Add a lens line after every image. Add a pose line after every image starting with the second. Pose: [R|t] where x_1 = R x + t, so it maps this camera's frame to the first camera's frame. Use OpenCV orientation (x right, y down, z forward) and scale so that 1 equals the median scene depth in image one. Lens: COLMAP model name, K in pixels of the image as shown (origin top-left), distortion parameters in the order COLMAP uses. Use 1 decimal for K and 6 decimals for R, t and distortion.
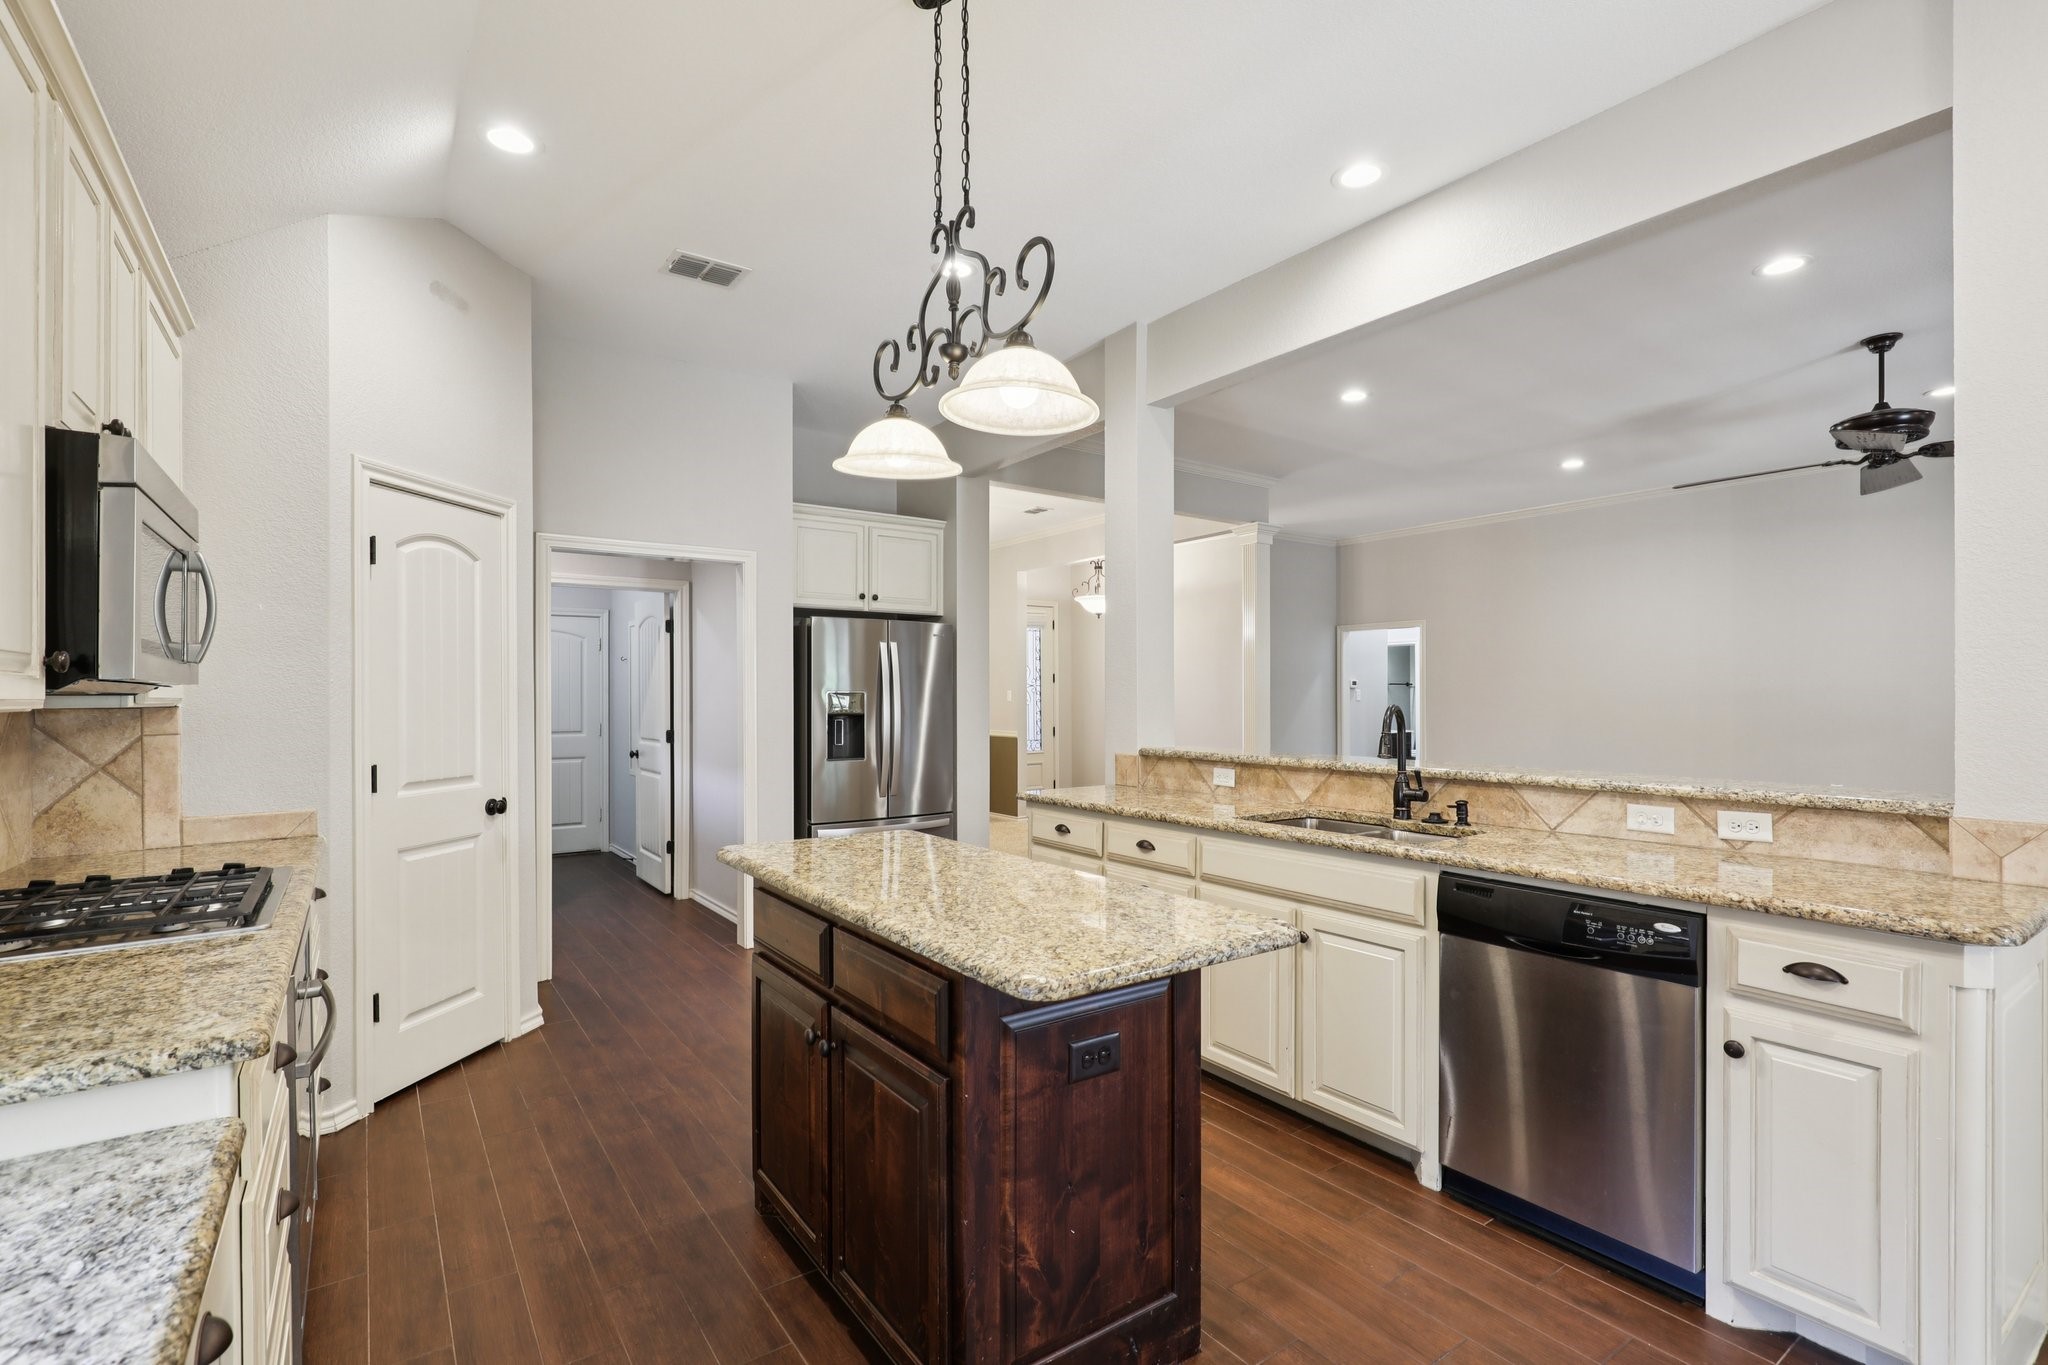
lens RADIAL K [[933.9, 0, 1019.3], [0, 933.9, 695.5], [0, 0, 1]] dist [-0.007378, 0.001529]
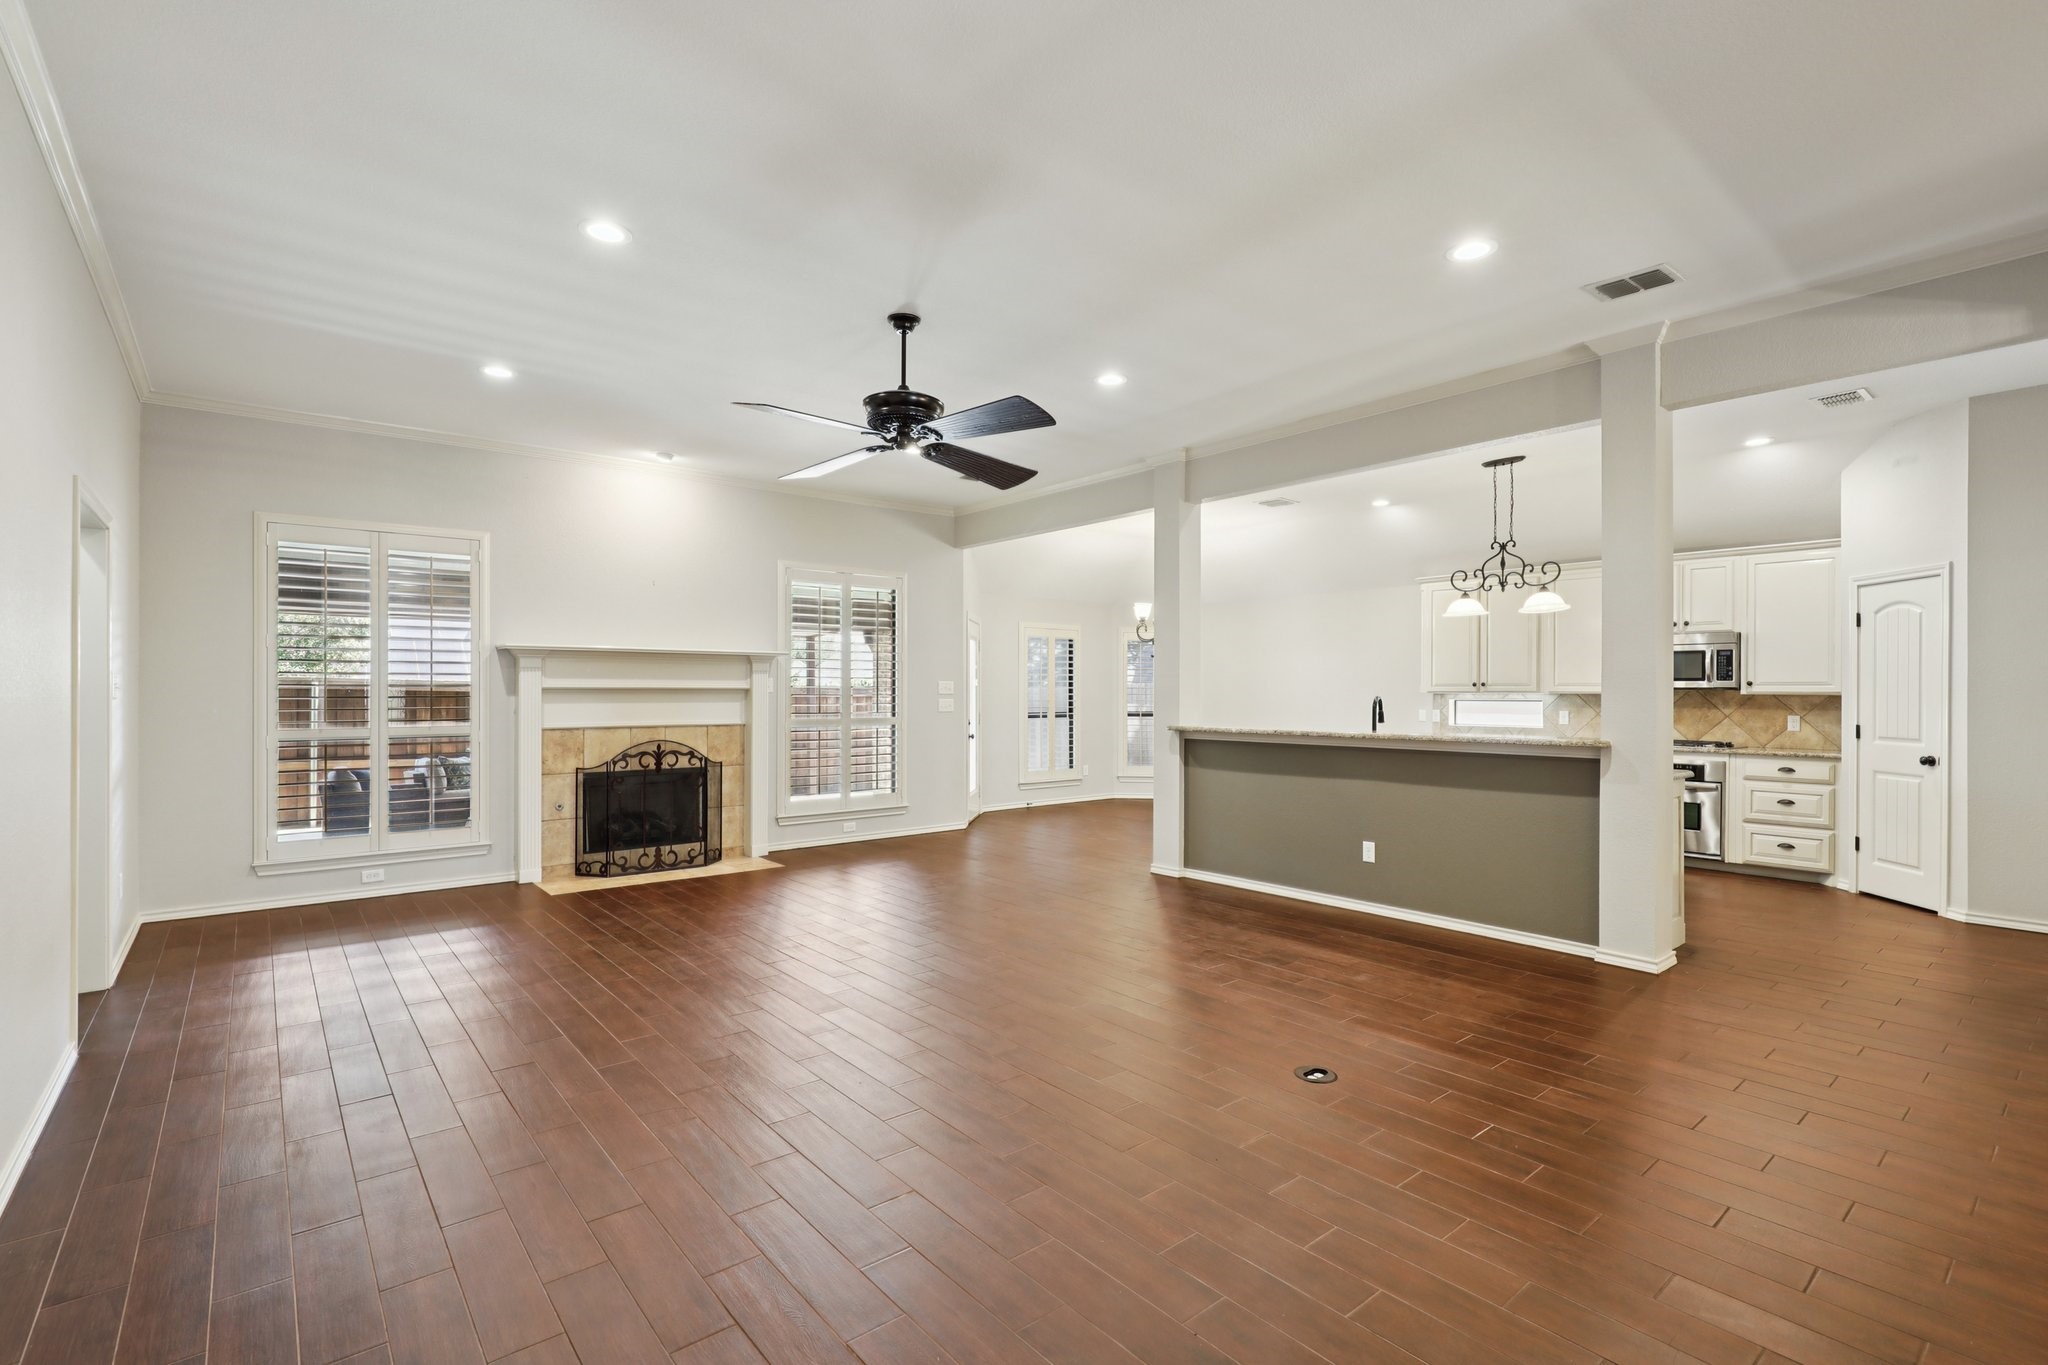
lens RADIAL K [[933.9, 0, 1027.0], [0, 933.9, 690.2], [0, 0, 1]] dist [-0.007378, 0.001529]
pose [[-0.996797, 0.001436, -0.079955, 1.377465], [0.001455, 0.999999, -0.000182, -0.003581], [0.079955, -0.000298, -0.996798, 3.084813]]
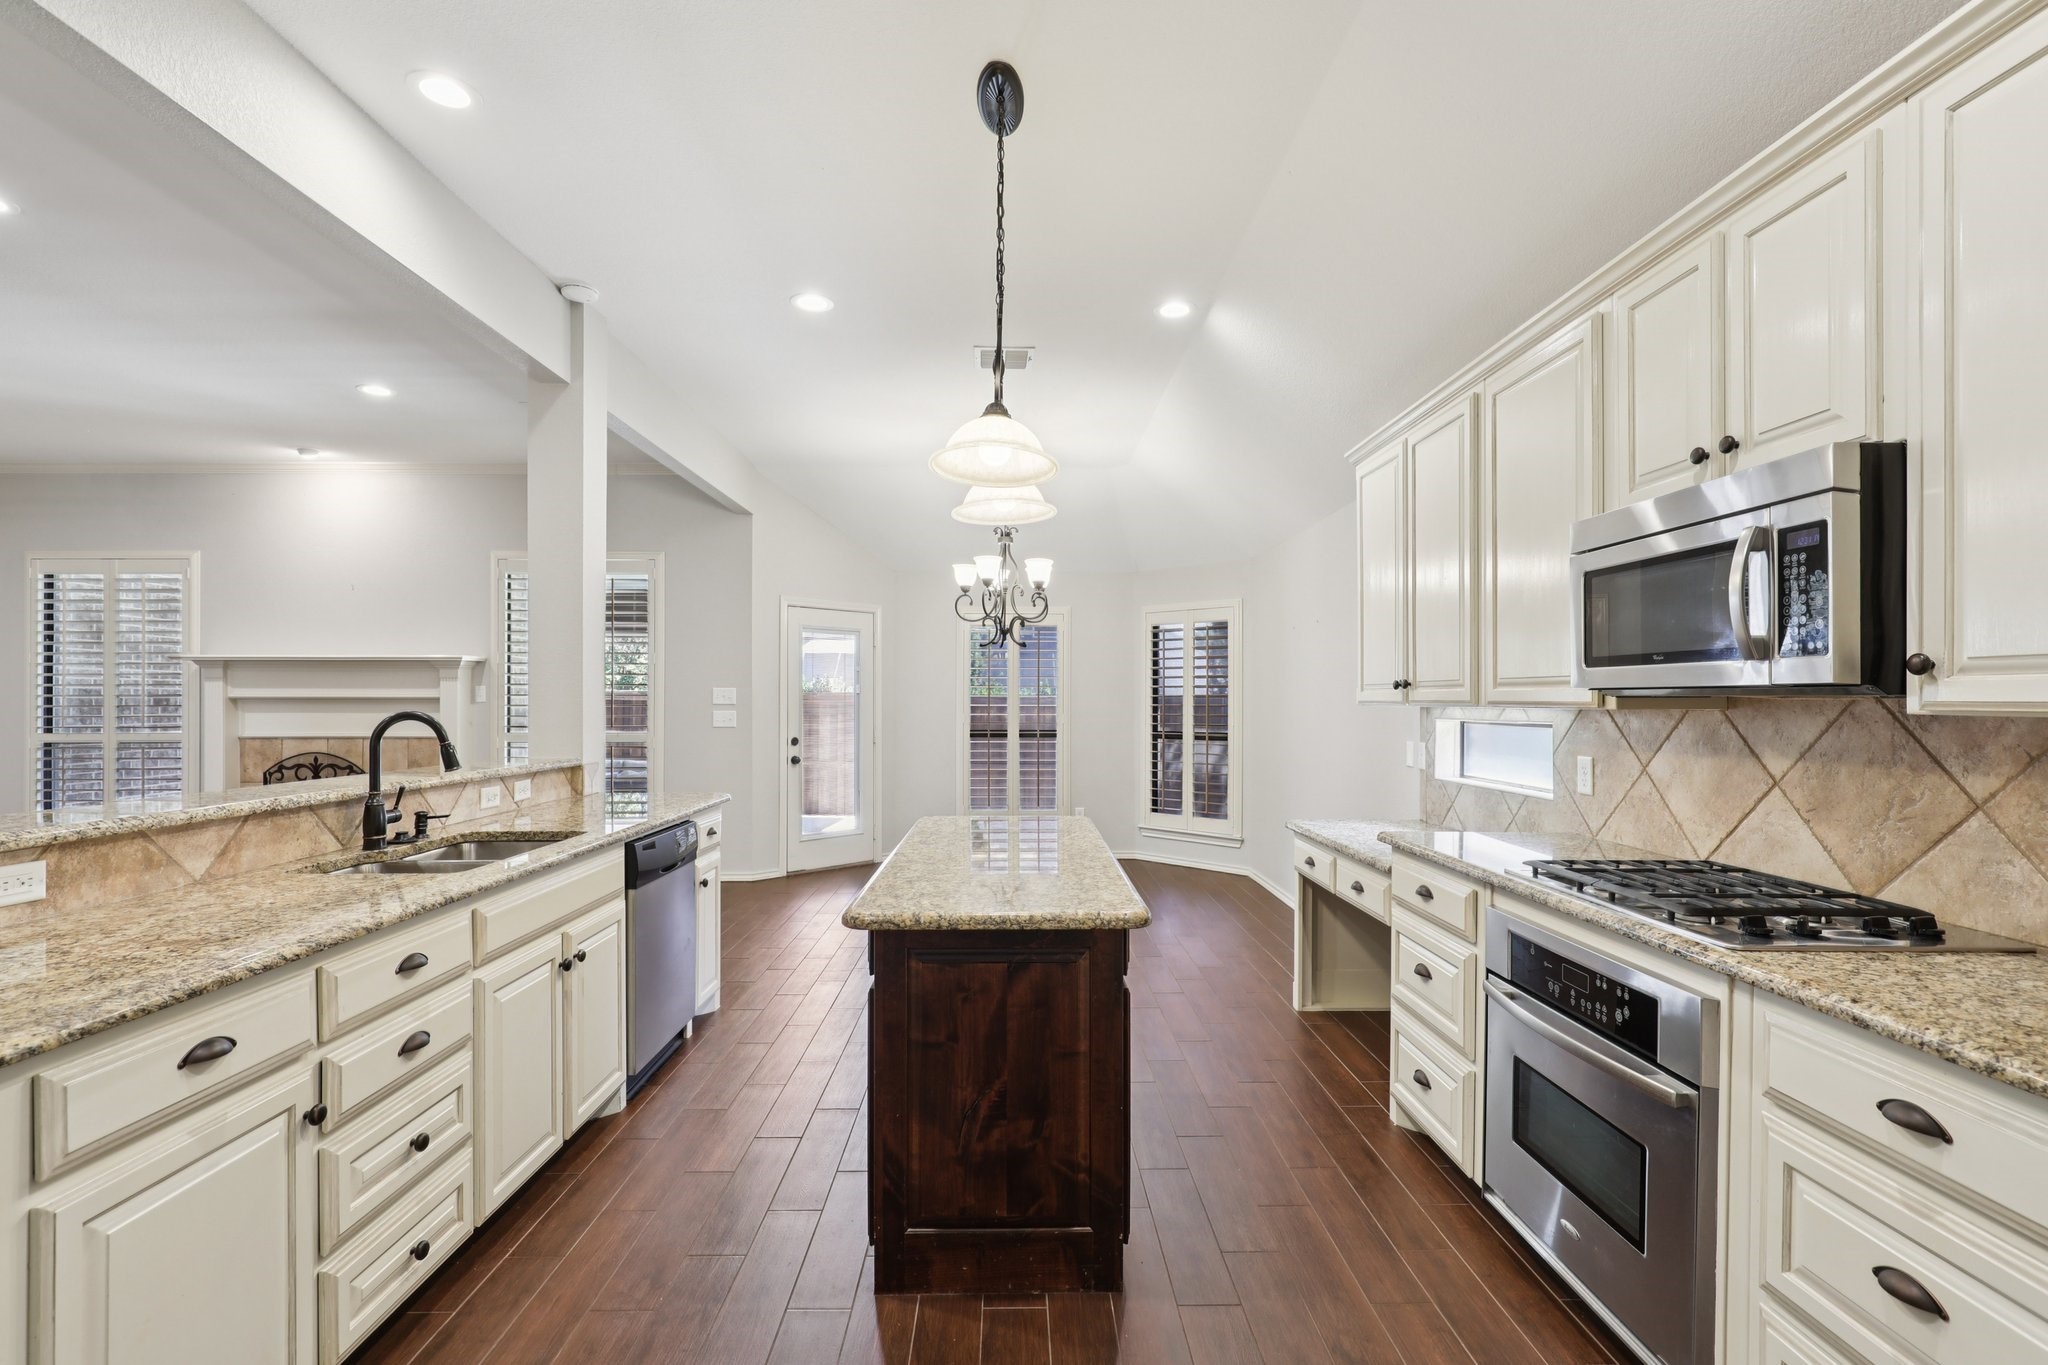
lens RADIAL K [[933.9, 0, 1031.4], [0, 933.9, 693.6], [0, 0, 1]] dist [-0.007378, 0.001529]
pose [[-0.831311, 0.005734, 0.555777, -0.597952], [0.001651, 0.999968, -0.007846, 0.001080], [-0.555805, -0.005605, -0.831294, 1.517197]]
